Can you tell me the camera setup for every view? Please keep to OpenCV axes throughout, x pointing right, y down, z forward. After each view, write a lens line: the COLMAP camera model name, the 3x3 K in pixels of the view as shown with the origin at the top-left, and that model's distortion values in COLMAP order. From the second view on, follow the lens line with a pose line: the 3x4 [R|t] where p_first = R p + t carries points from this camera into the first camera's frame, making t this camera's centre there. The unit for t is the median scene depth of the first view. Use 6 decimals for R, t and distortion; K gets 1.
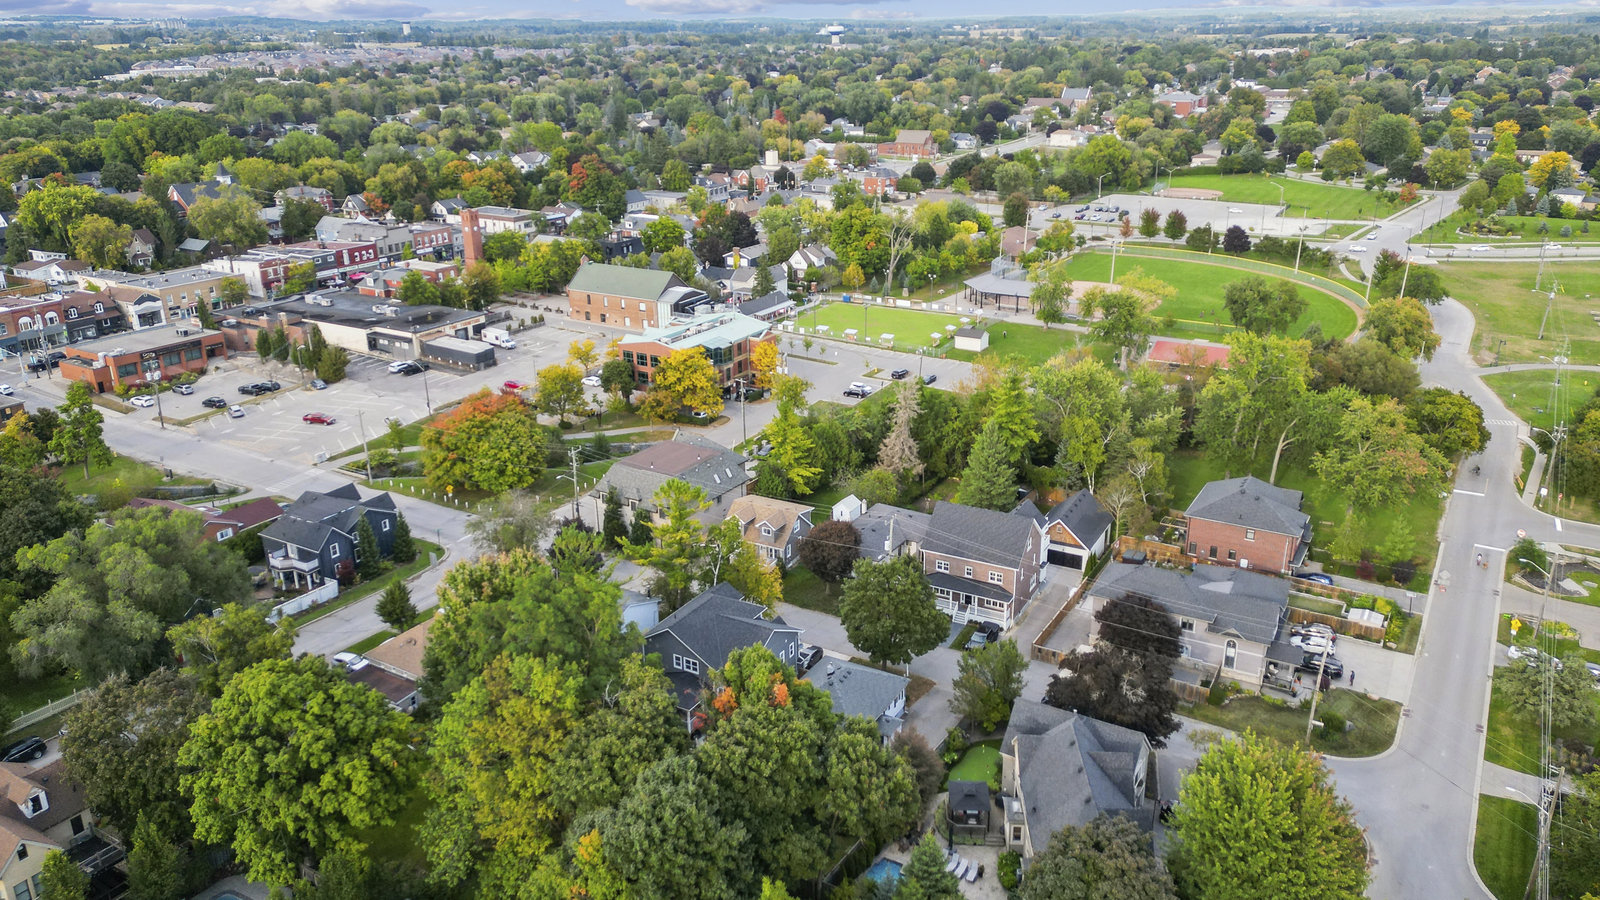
lens RADIAL K [[1144.2, 0, 799.4], [0, 1144.2, 429.8], [0, 0, 1]] dist [0.094364, -0.125285]
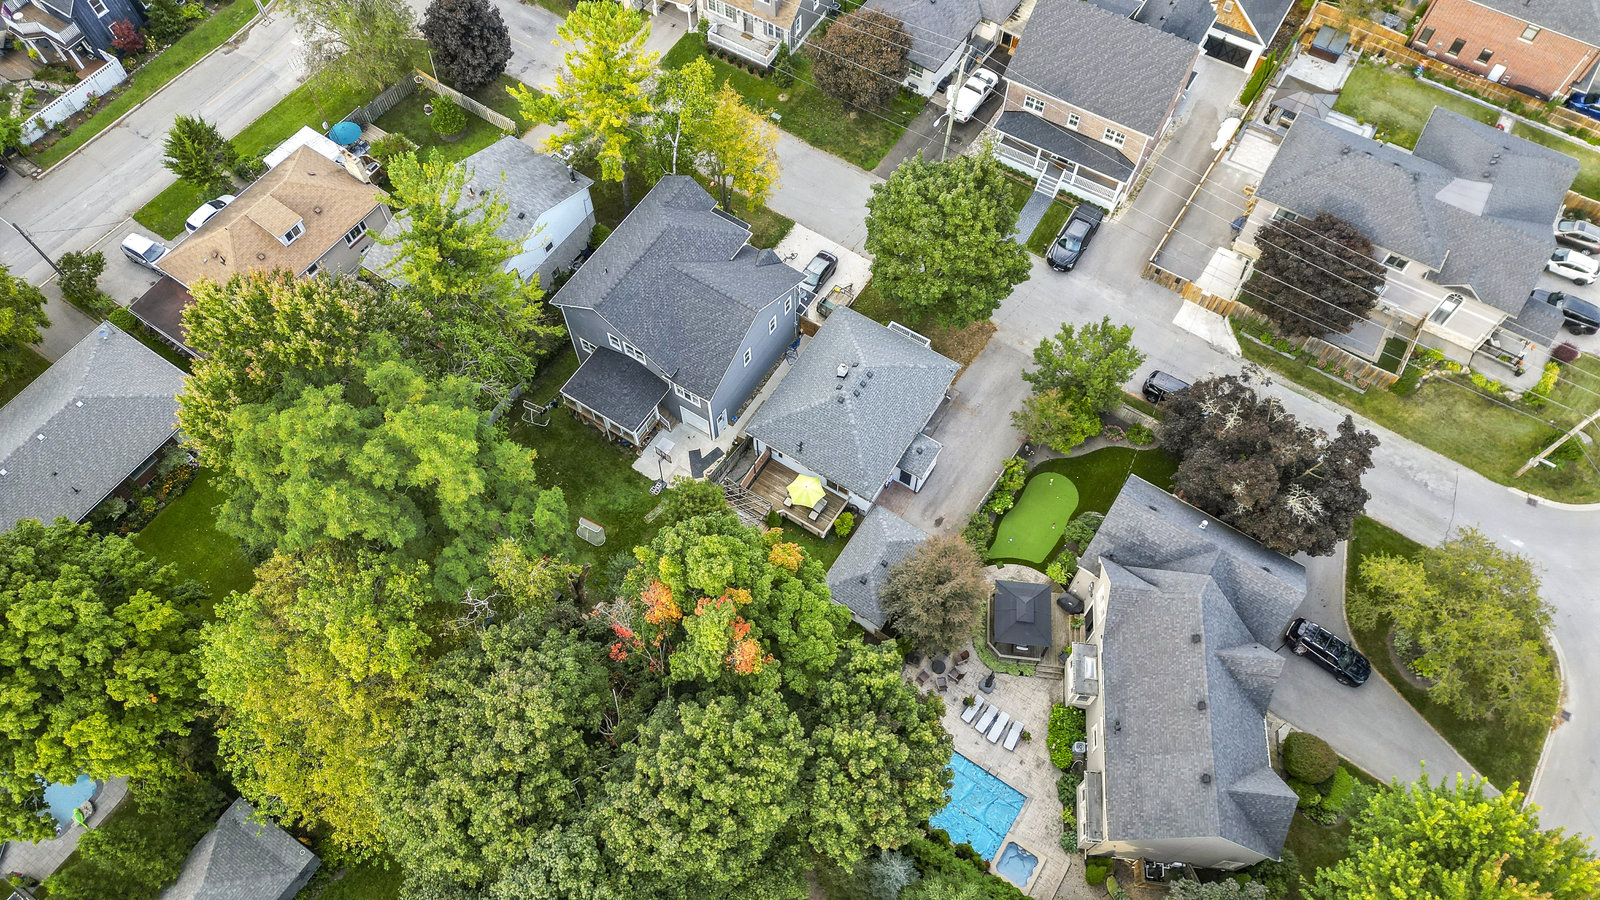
lens RADIAL K [[1144.2, 0, 799.4], [0, 1144.2, 429.8], [0, 0, 1]] dist [0.094364, -0.125285]
pose [[0.999026, 0.042956, -0.010092, 0.009246], [-0.025710, 0.752535, 0.658050, -0.178936], [0.035861, -0.657150, 0.752906, 0.421757]]
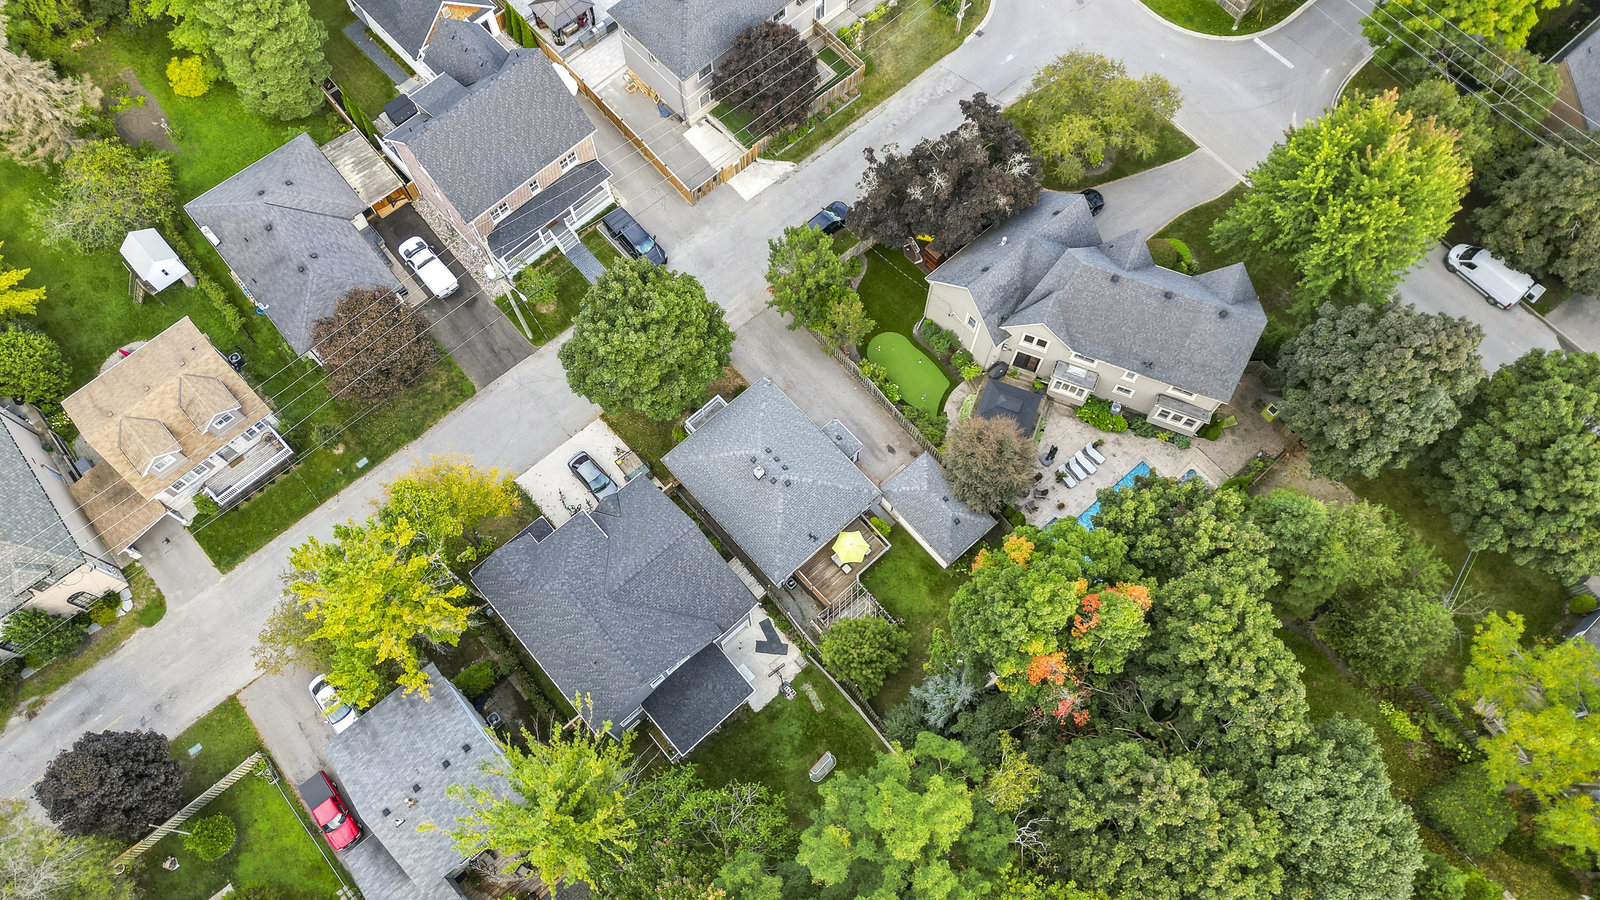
lens RADIAL K [[1144.2, 0, 799.4], [0, 1144.2, 429.8], [0, 0, 1]] dist [0.094364, -0.125285]
pose [[0.313082, -0.874340, 0.370822, -0.174425], [0.319093, 0.464595, 0.826033, -0.318276], [-0.894516, -0.140290, 0.424452, 0.614453]]
